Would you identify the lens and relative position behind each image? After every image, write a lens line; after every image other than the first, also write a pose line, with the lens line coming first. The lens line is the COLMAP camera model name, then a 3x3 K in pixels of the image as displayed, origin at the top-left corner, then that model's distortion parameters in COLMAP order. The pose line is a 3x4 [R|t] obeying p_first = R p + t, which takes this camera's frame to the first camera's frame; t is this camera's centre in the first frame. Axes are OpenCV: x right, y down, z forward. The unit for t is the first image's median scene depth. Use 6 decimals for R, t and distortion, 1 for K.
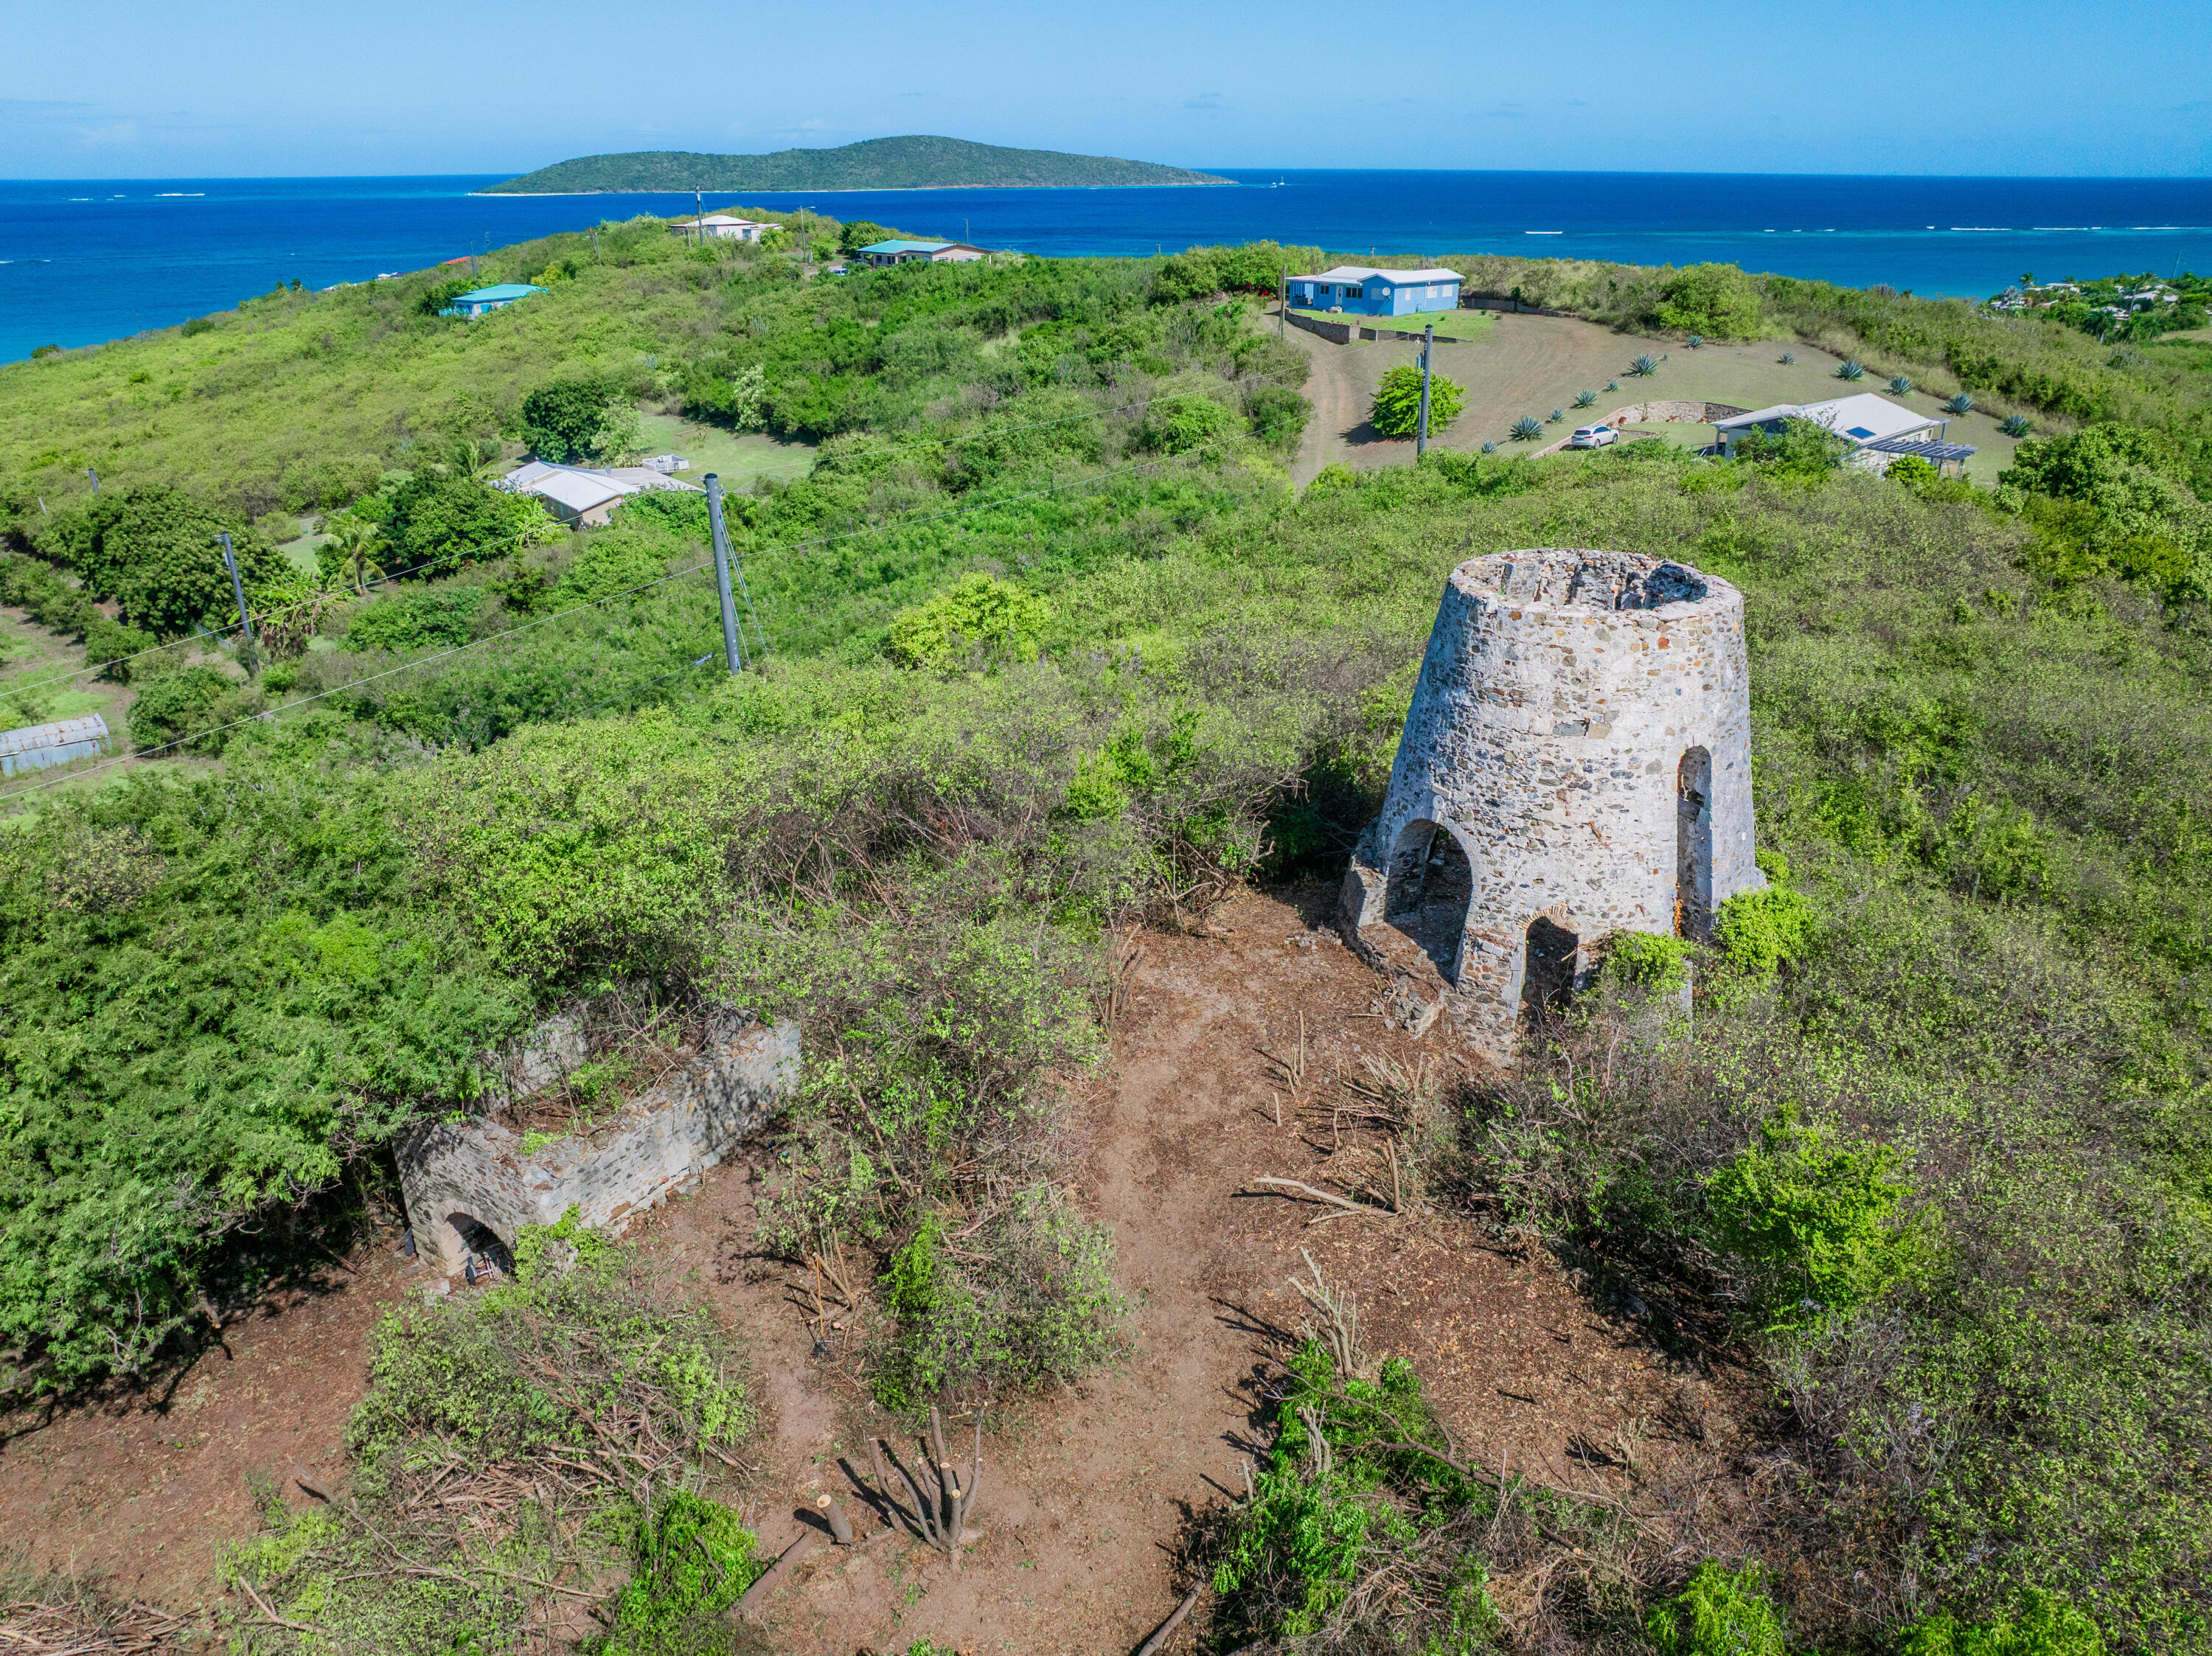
lens RADIAL K [[1557.0, 0, 1115.3], [0, 1557.0, 816.0], [0, 0, 1]] dist [-0.045670, 0.008353]
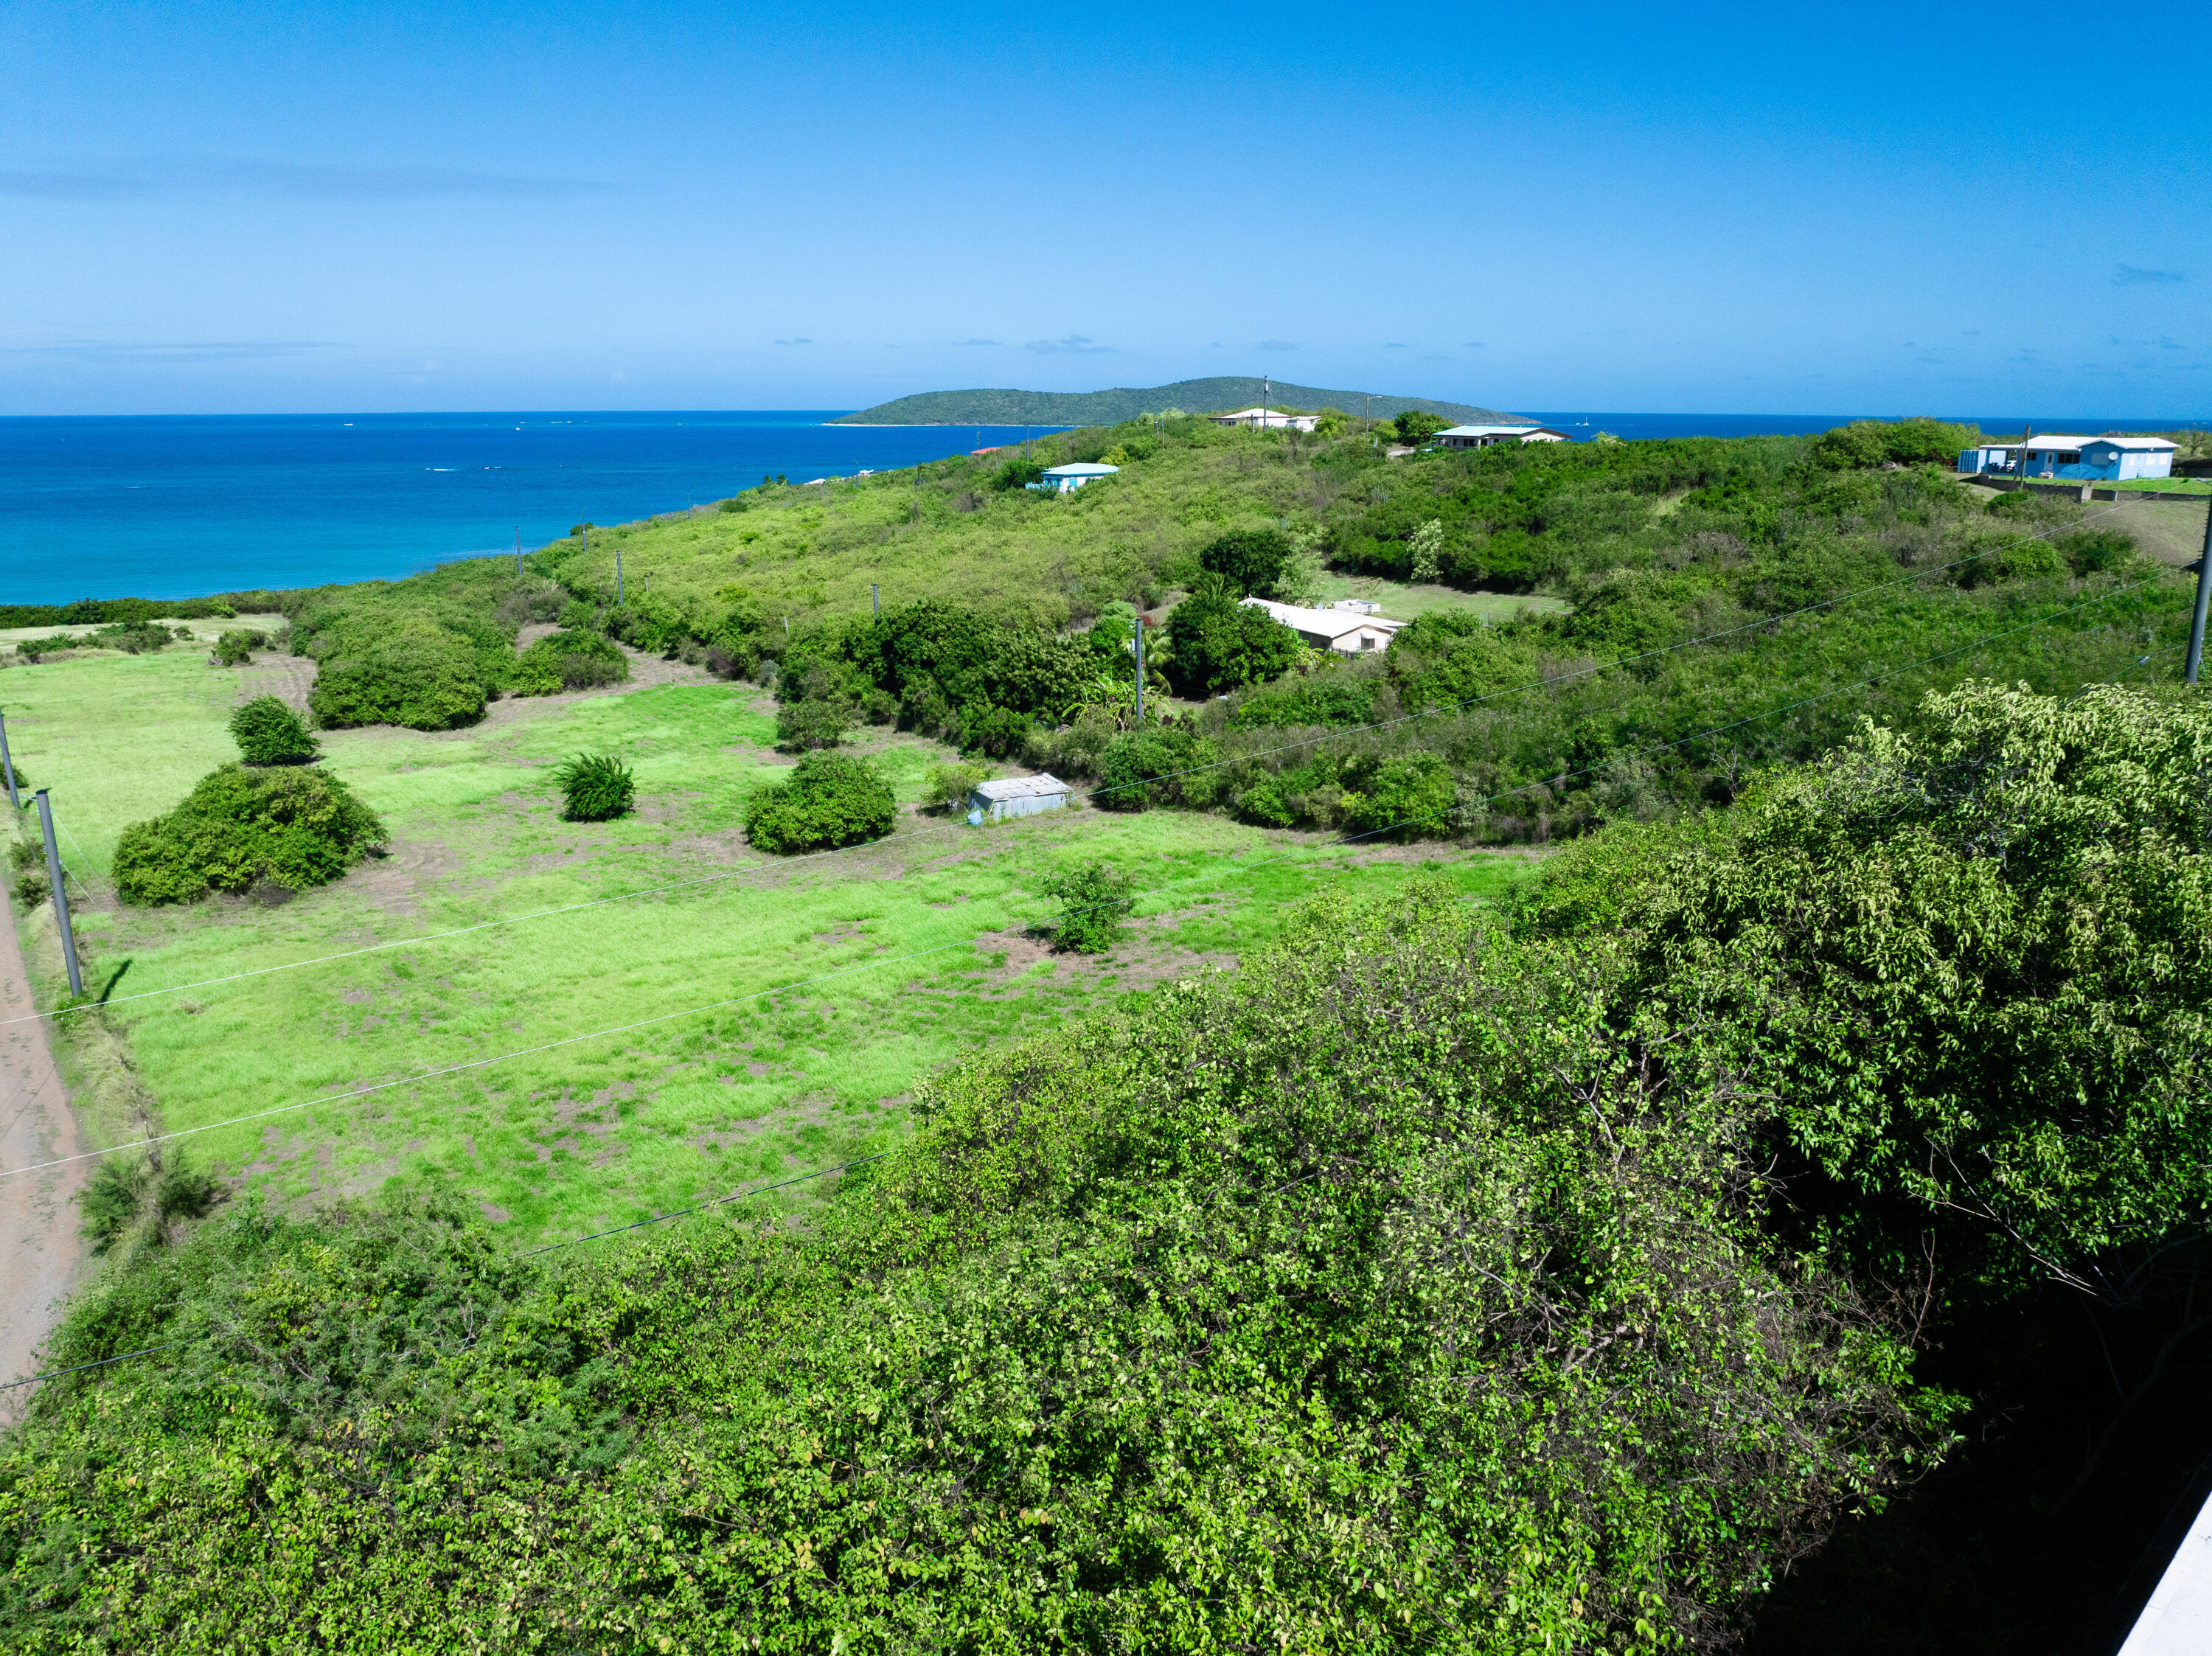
lens RADIAL K [[1557.0, 0, 1110.6], [0, 1557.0, 813.9], [0, 0, 1]] dist [-0.045670, 0.008353]
pose [[0.984167, 0.046021, -0.171166, -0.330223], [-0.069951, 0.988165, -0.136517, 0.080618], [0.162858, 0.146329, 0.975738, -0.036601]]
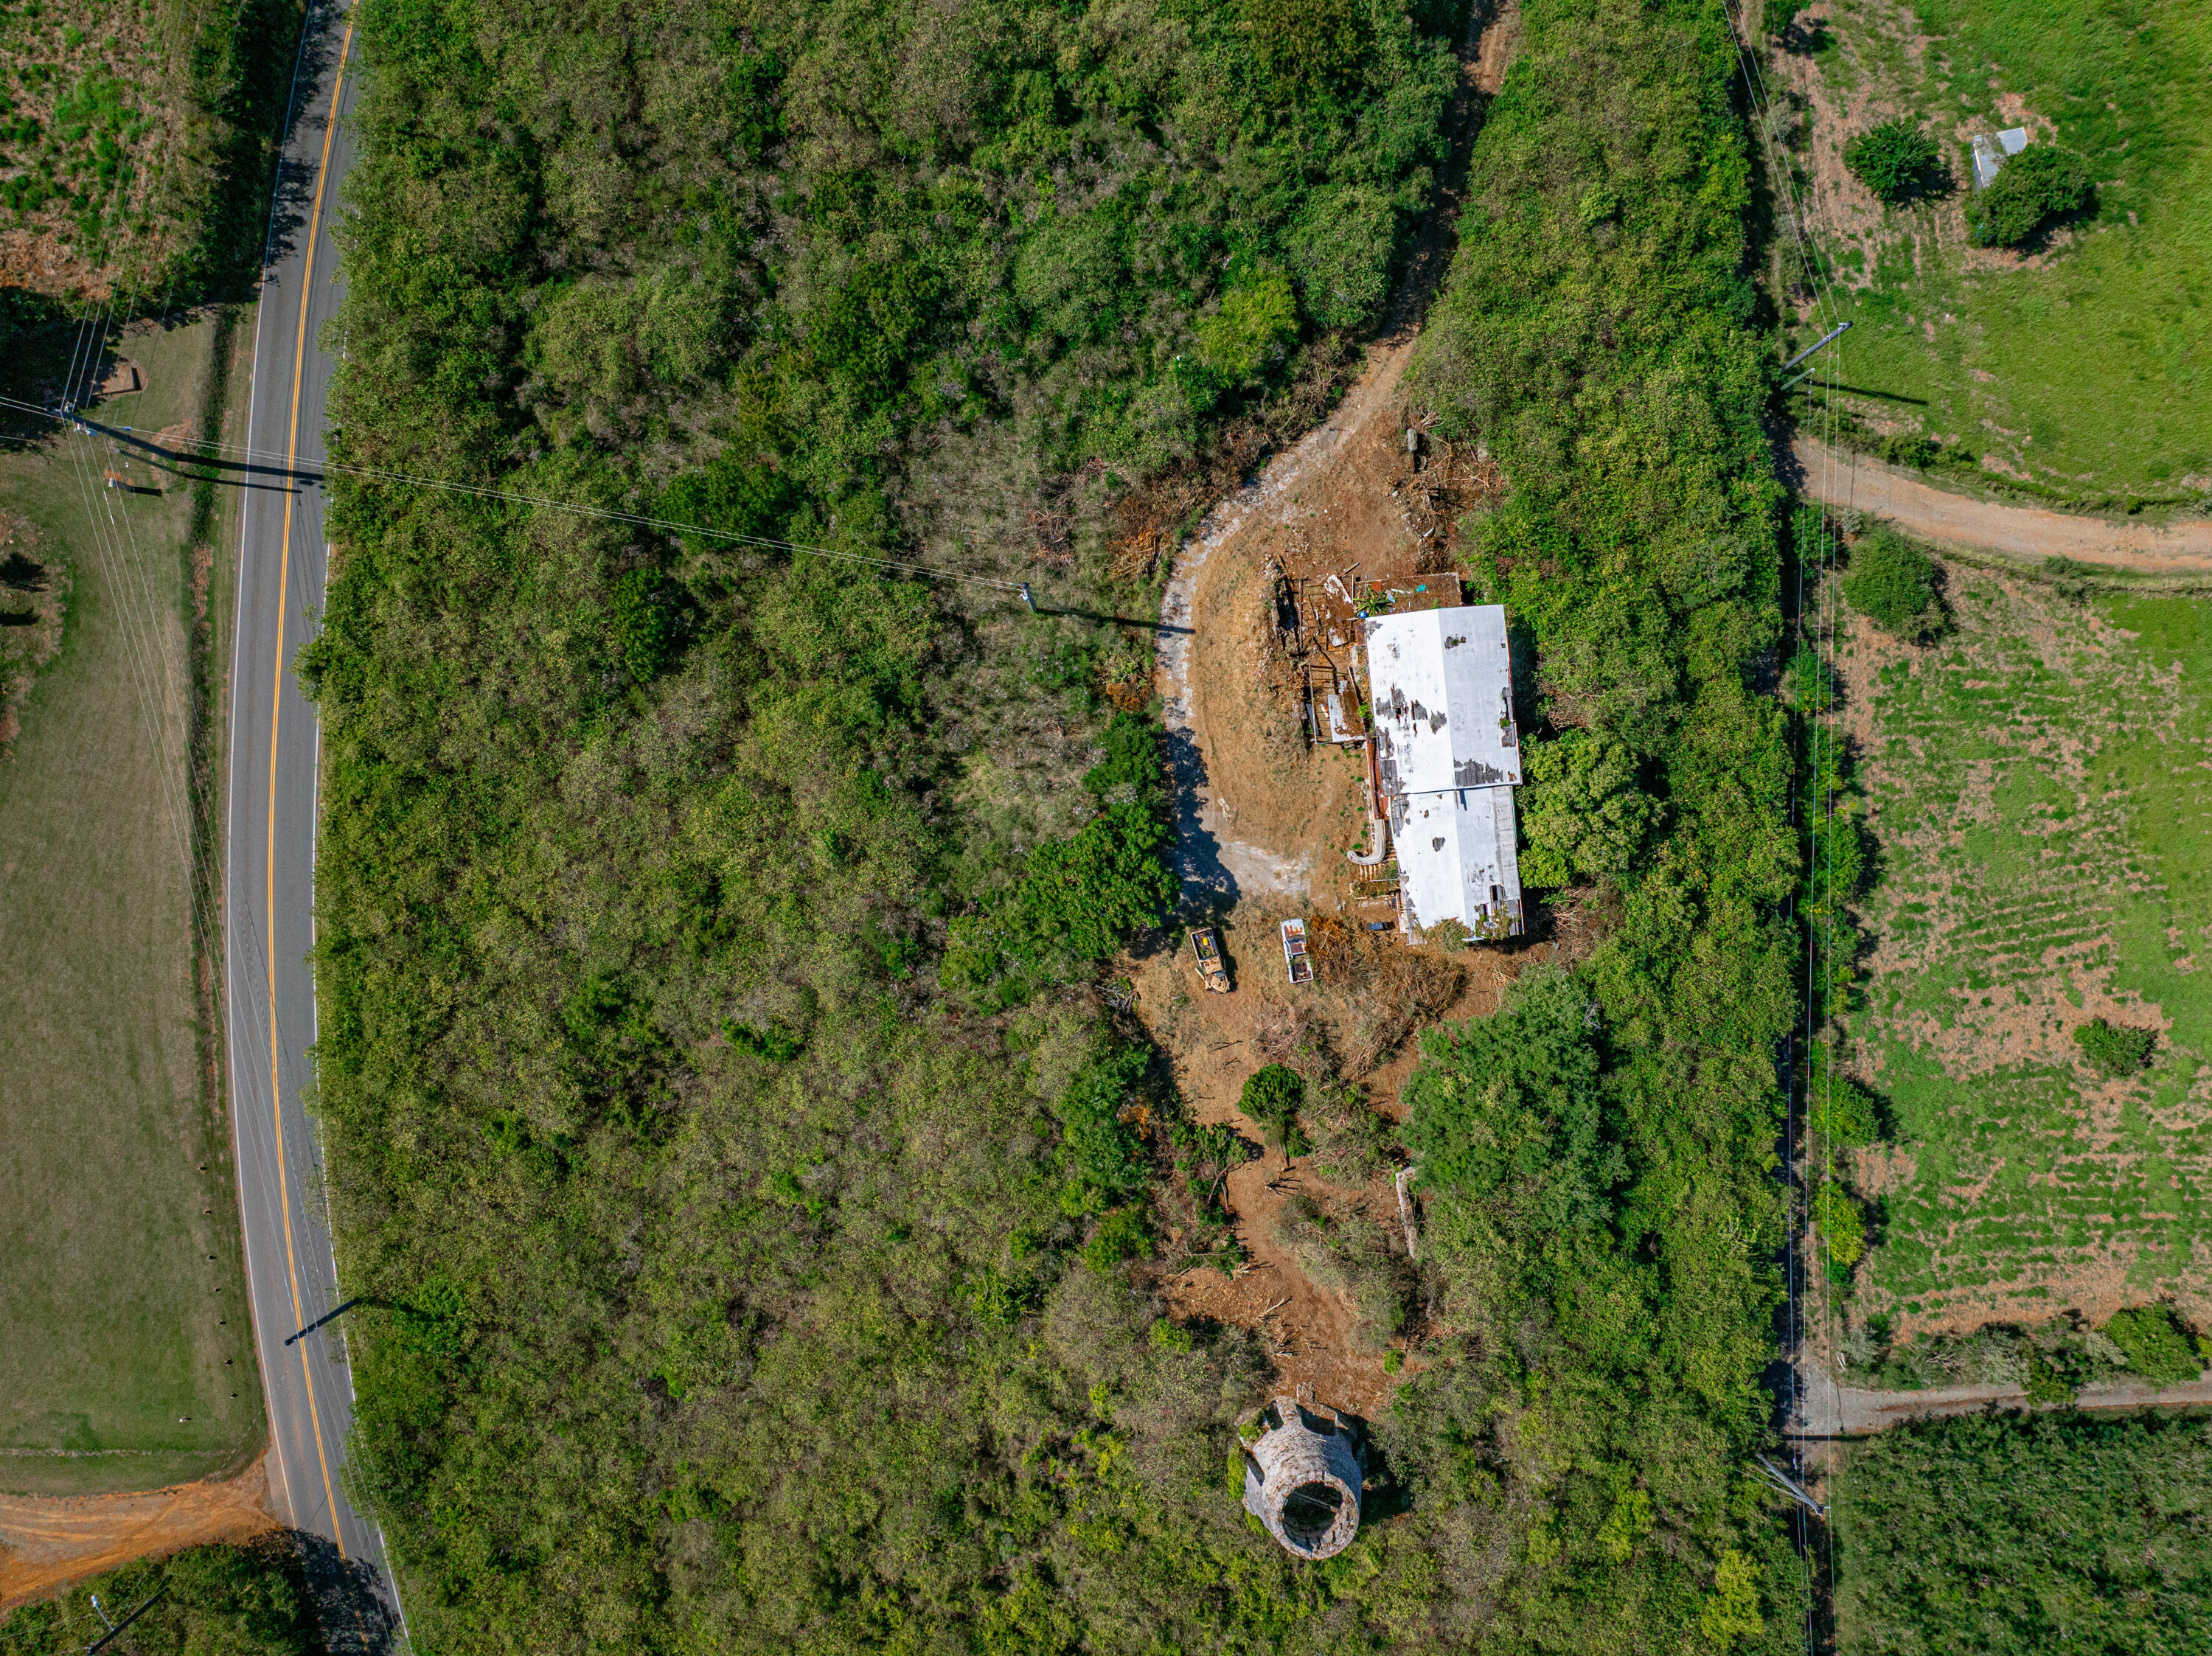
lens RADIAL K [[1557.0, 0, 1117.5], [0, 1557.0, 814.9], [0, 0, 1]] dist [-0.045670, 0.008353]
pose [[-0.725502, 0.688218, 0.001711, -0.092917], [-0.245085, -0.260684, 0.933797, -0.617848], [0.643102, 0.677053, 0.357799, -0.318937]]
